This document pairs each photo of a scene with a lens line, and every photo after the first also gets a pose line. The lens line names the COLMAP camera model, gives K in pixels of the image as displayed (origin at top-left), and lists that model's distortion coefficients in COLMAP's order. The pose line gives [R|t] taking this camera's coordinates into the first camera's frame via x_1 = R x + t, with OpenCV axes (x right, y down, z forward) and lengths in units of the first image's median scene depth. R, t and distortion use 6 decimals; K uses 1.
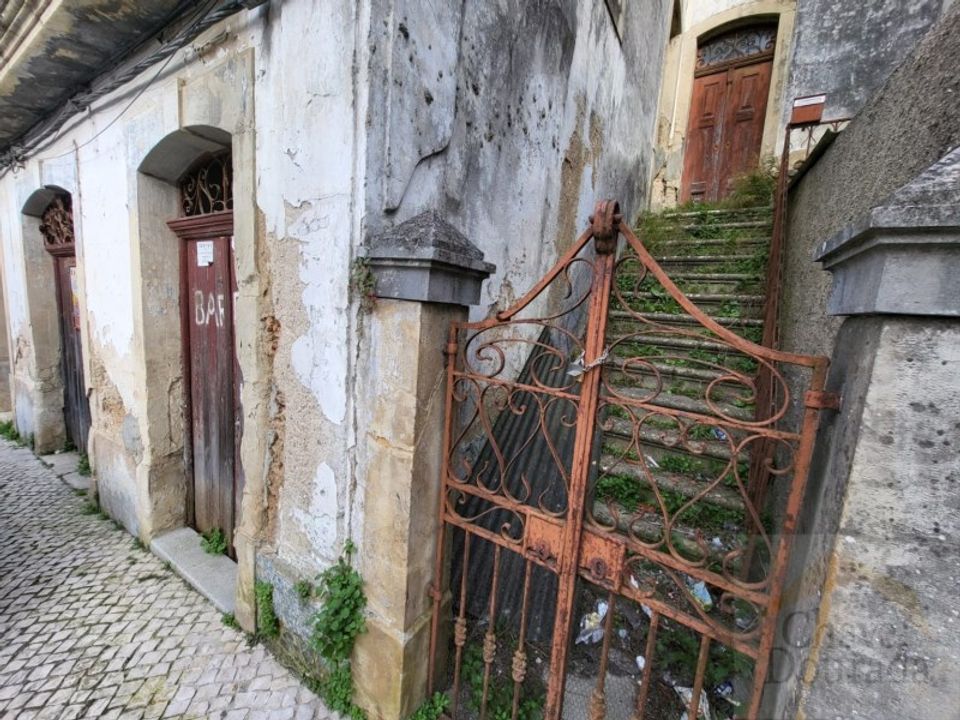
lens RADIAL K [[374.2, 0, 483.9], [0, 374.2, 358.5], [0, 0, 1]] dist [-0.000392, -0.001354]
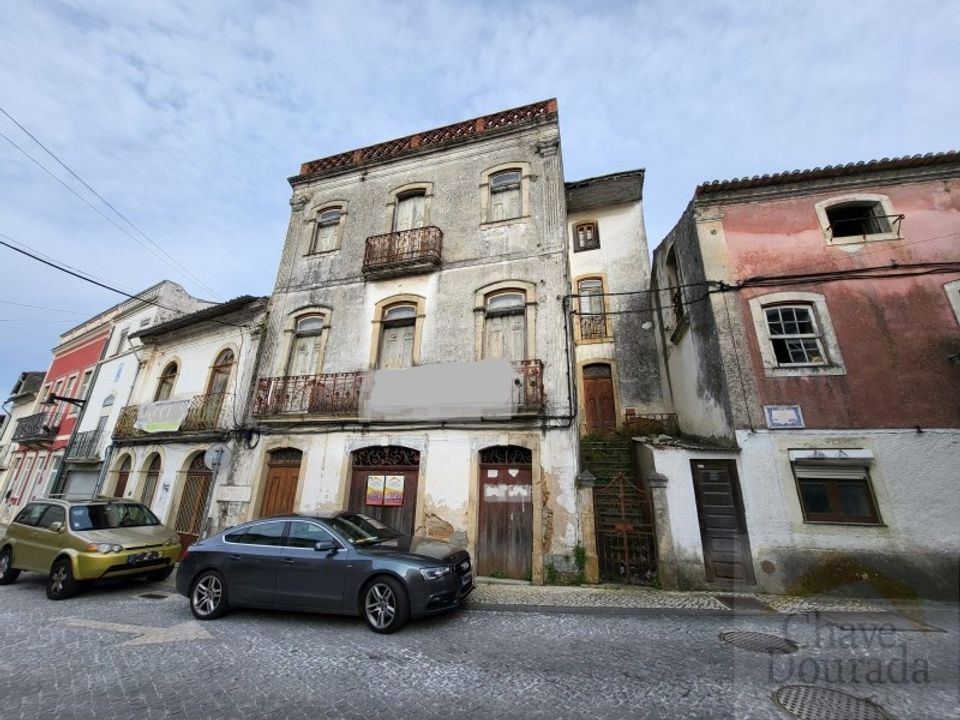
lens RADIAL K [[374.2, 0, 475.8], [0, 374.2, 363.4], [0, 0, 1]] dist [-0.000392, -0.001354]
pose [[0.959457, 0.046001, 0.278075, -3.074797], [0.074834, 0.909606, -0.408676, 0.298096], [-0.271738, 0.412917, 0.869286, -3.738608]]
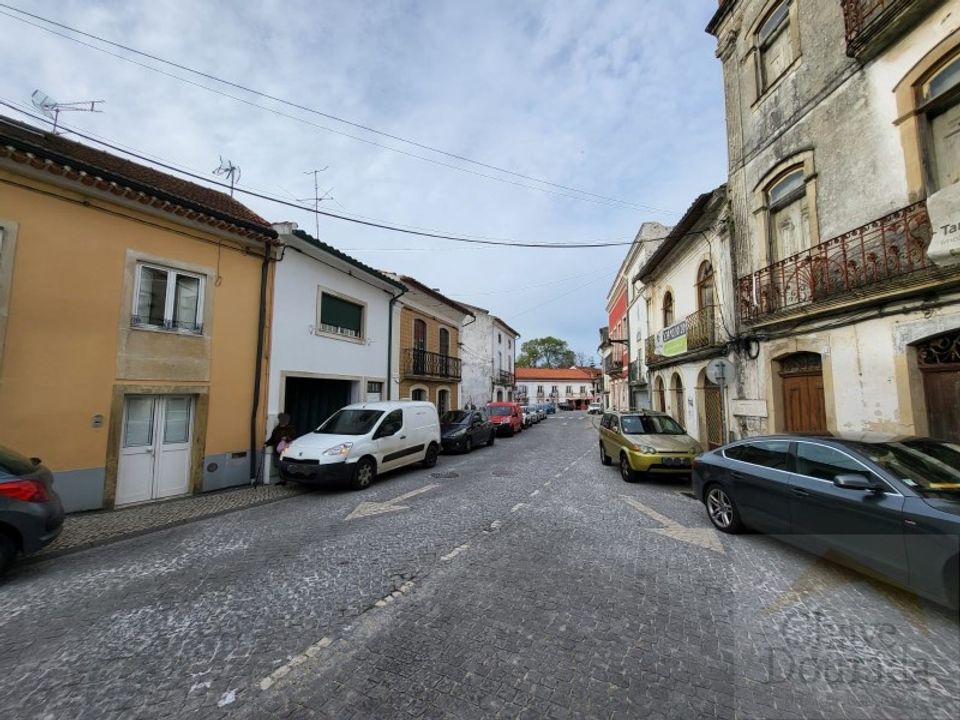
lens RADIAL K [[374.2, 0, 478.5], [0, 374.2, 360.6], [0, 0, 1]] dist [-0.000392, -0.001354]
pose [[0.569807, -0.138787, -0.809974, -3.050150], [-0.072279, 0.973351, -0.217630, 0.294987], [0.818593, 0.182551, 0.544591, -3.679179]]
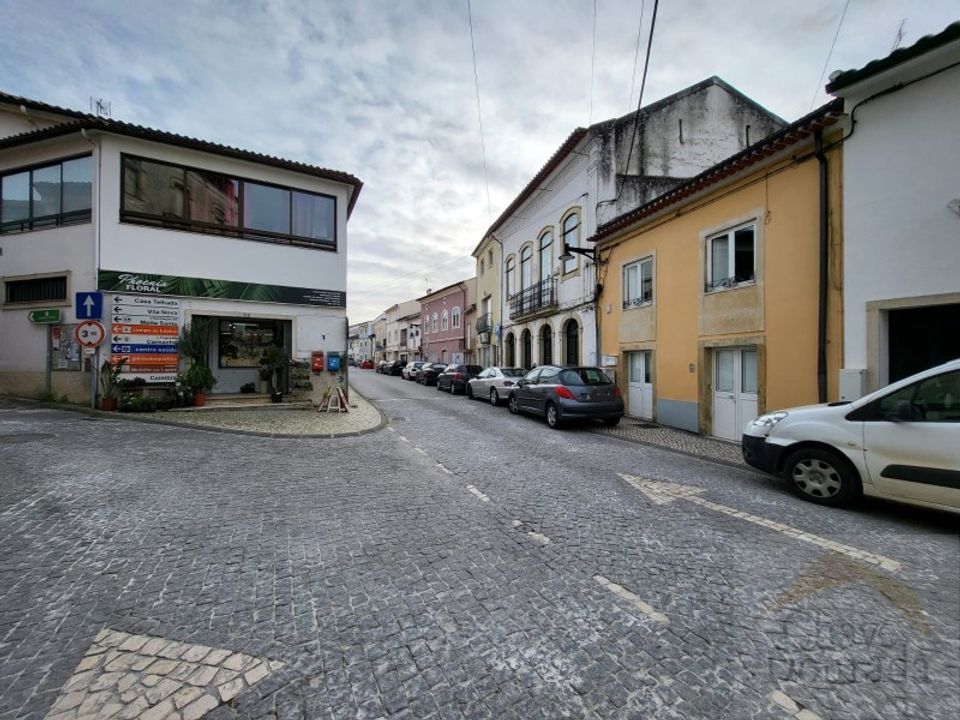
lens RADIAL K [[374.2, 0, 479.0], [0, 374.2, 360.5], [0, 0, 1]] dist [-0.000392, -0.001354]
pose [[-0.997262, -0.065468, 0.034397, -7.351410], [-0.060911, 0.990900, 0.120027, -0.516270], [-0.041942, 0.117603, -0.992175, 3.335403]]
